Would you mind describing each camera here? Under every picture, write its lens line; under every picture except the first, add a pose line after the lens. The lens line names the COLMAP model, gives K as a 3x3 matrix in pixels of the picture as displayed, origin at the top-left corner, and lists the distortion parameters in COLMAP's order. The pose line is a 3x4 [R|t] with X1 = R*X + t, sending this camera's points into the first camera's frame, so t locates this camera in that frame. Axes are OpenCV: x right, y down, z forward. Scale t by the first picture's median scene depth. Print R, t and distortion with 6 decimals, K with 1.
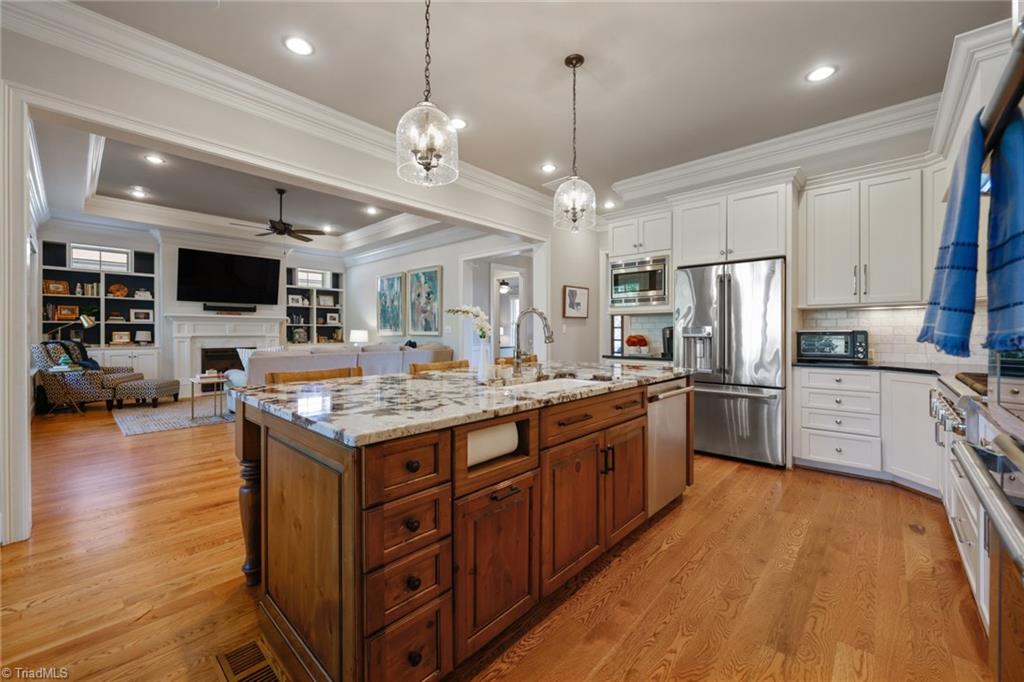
lens RADIAL K [[408.7, 0, 513.0], [0, 408.7, 335.2], [0, 0, 1]] dist [-0.000934, 0.000338]
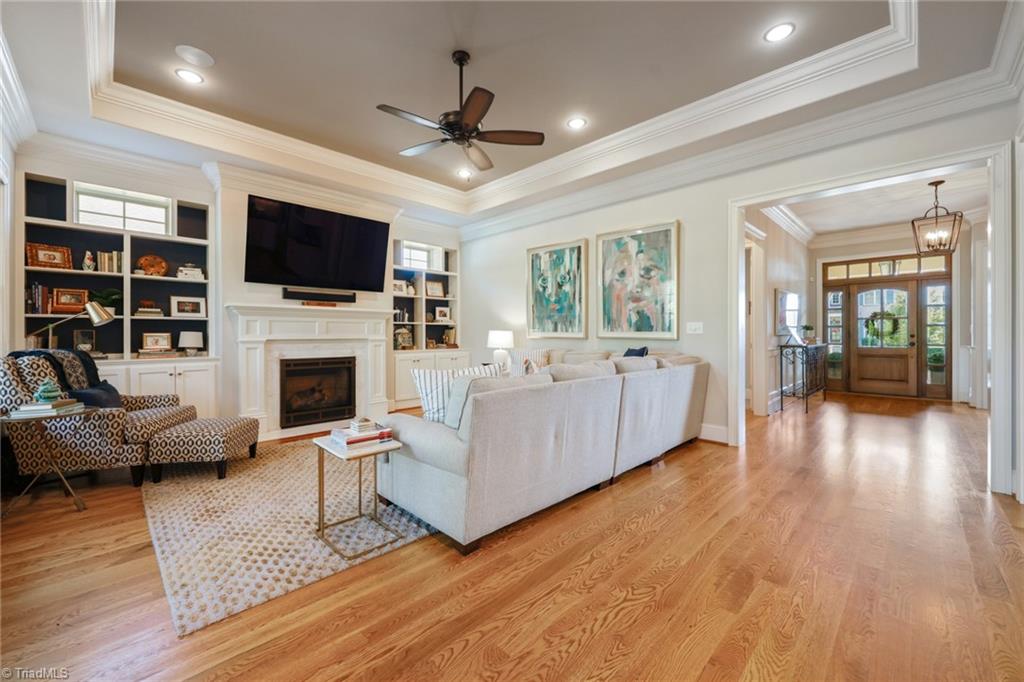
lens RADIAL K [[408.7, 0, 515.0], [0, 408.7, 336.0], [0, 0, 1]] dist [-0.000934, 0.000338]
pose [[0.999335, -0.000438, -0.036451, -0.400111], [0.000376, 0.999998, -0.001710, -0.002148], [0.036452, 0.001695, 0.999334, 0.407642]]
